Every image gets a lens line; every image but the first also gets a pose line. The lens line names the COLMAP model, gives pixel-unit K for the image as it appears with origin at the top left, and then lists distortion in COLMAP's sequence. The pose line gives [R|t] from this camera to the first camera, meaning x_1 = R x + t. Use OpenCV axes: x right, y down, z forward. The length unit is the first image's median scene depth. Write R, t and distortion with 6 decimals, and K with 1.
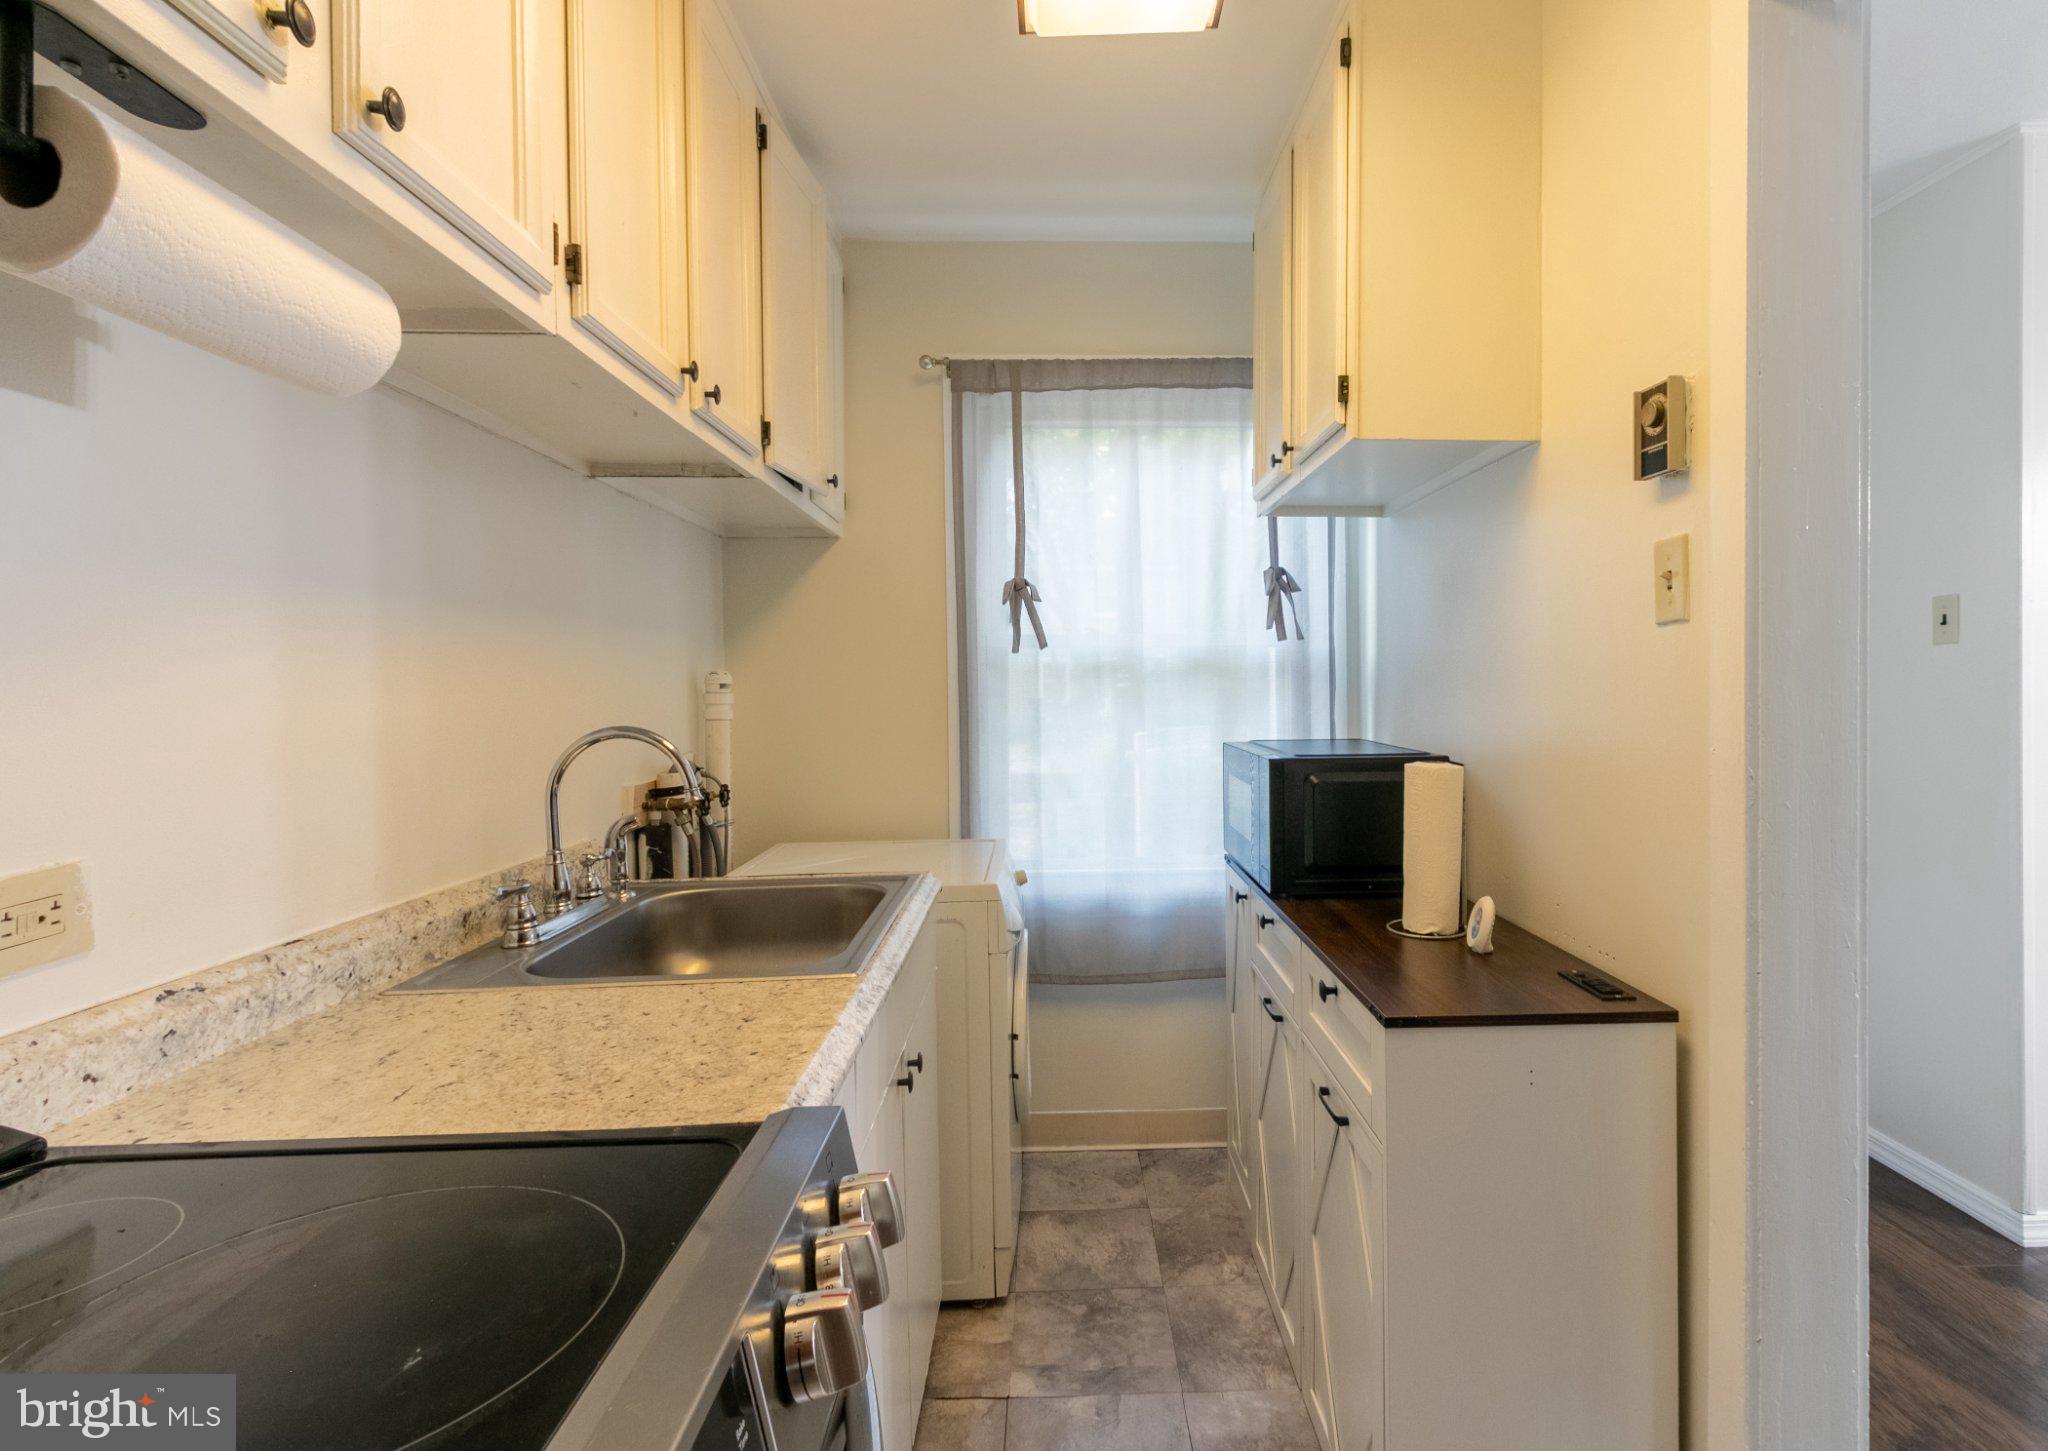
lens RADIAL K [[1008.2, 0, 1088.2], [0, 1008.2, 695.4], [0, 0, 1]] dist [-0.001137, 0.000498]
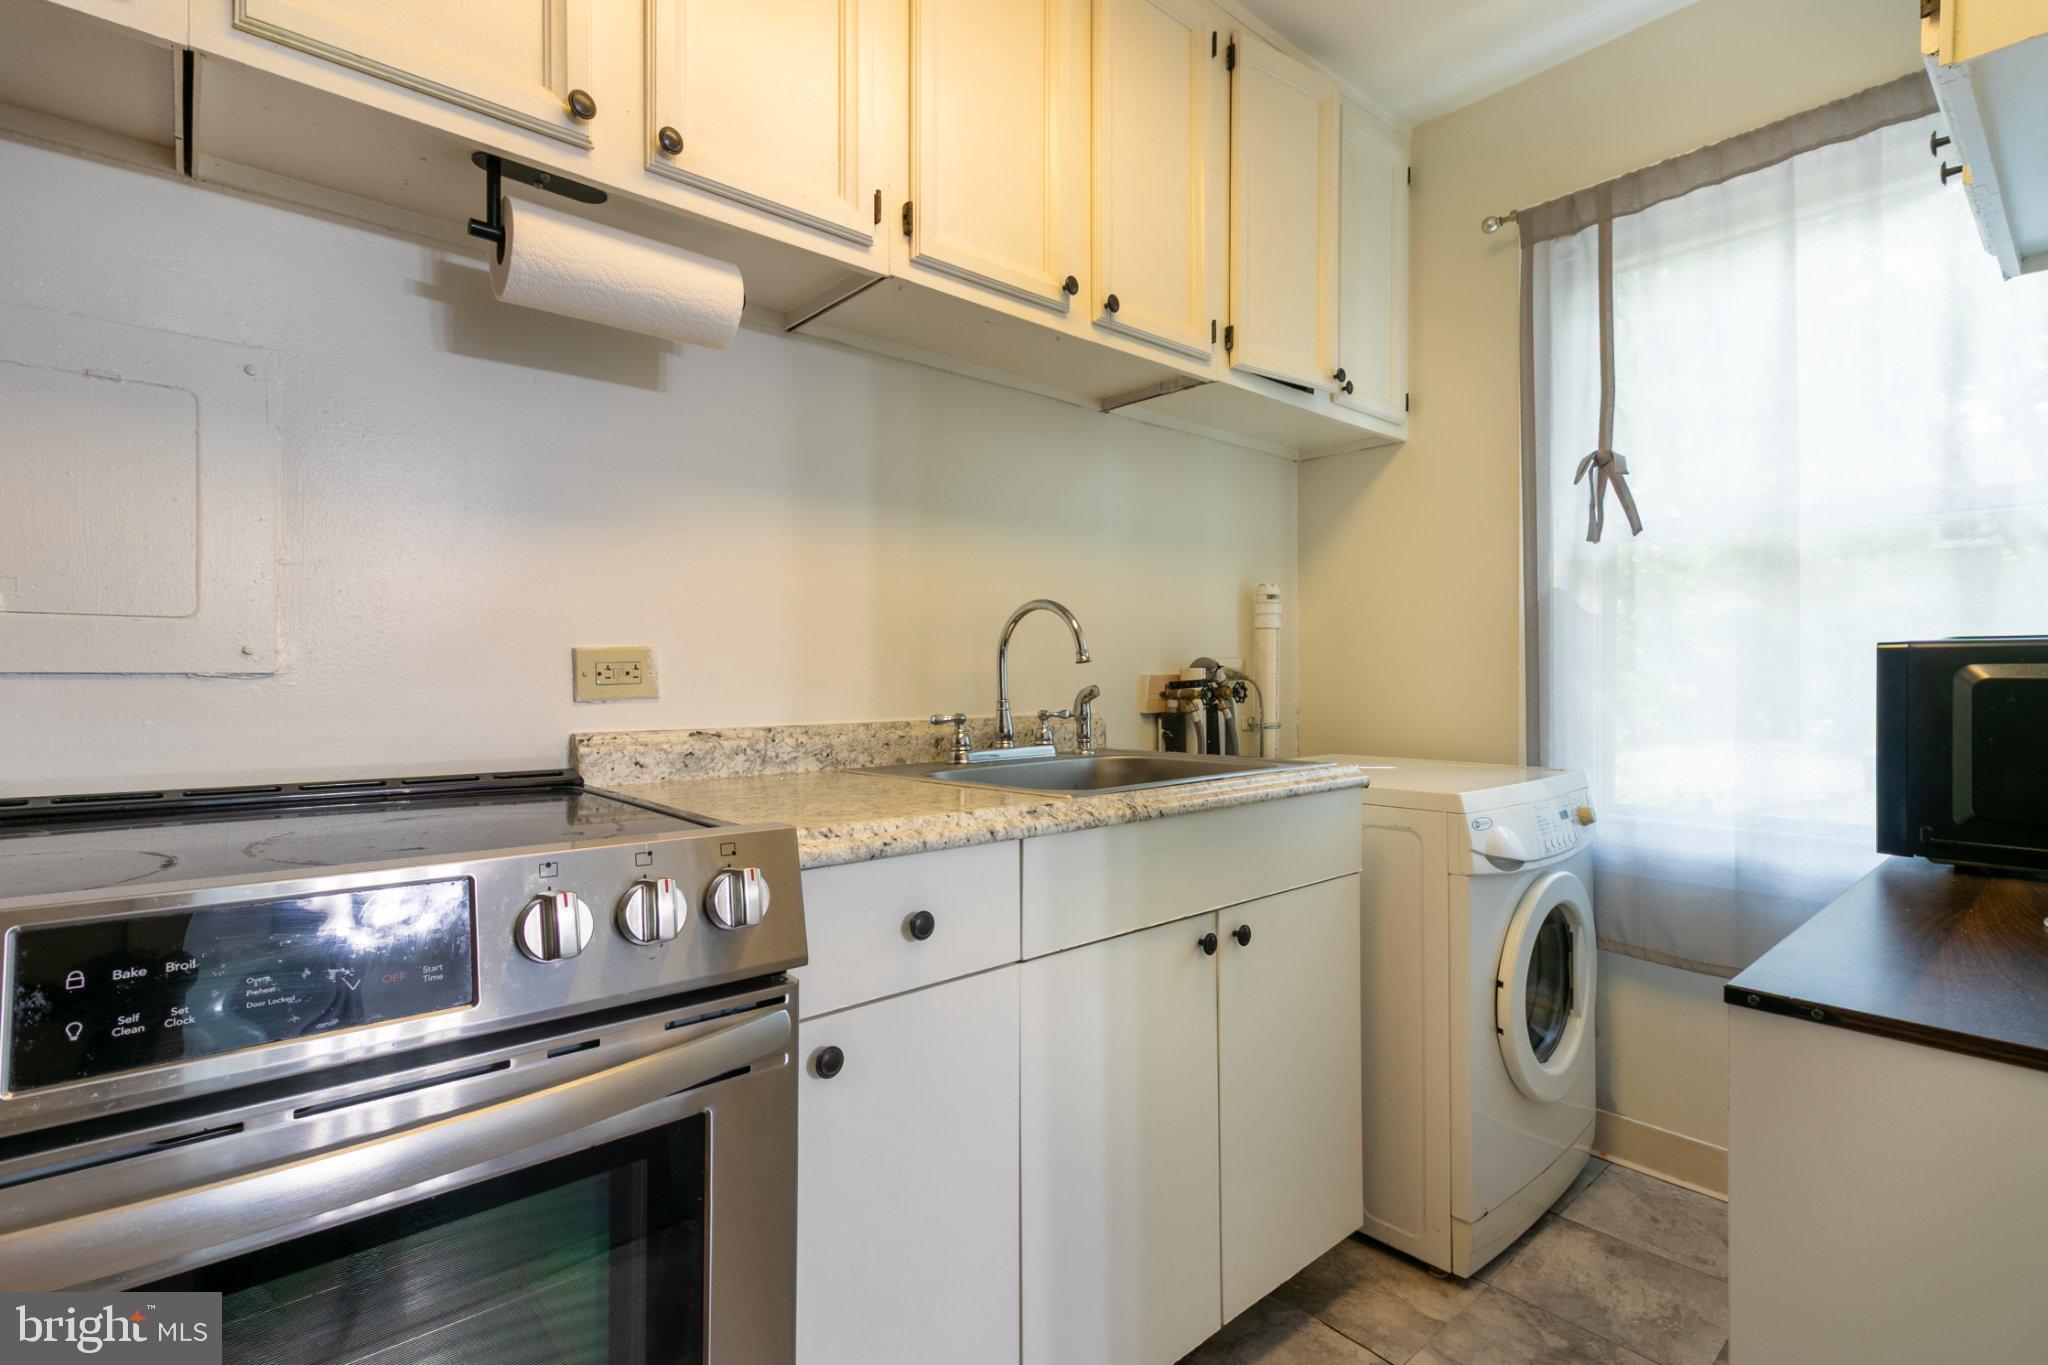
lens RADIAL K [[953.2, 0, 1024.9], [0, 953.2, 678.8], [0, 0, 1]] dist [-0.001655, 0.000218]
pose [[0.623339, 0.011862, -0.781862, 0.314516], [-0.012101, 0.999912, 0.005523, 0.089456], [0.781858, 0.006018, 0.623427, 0.204809]]
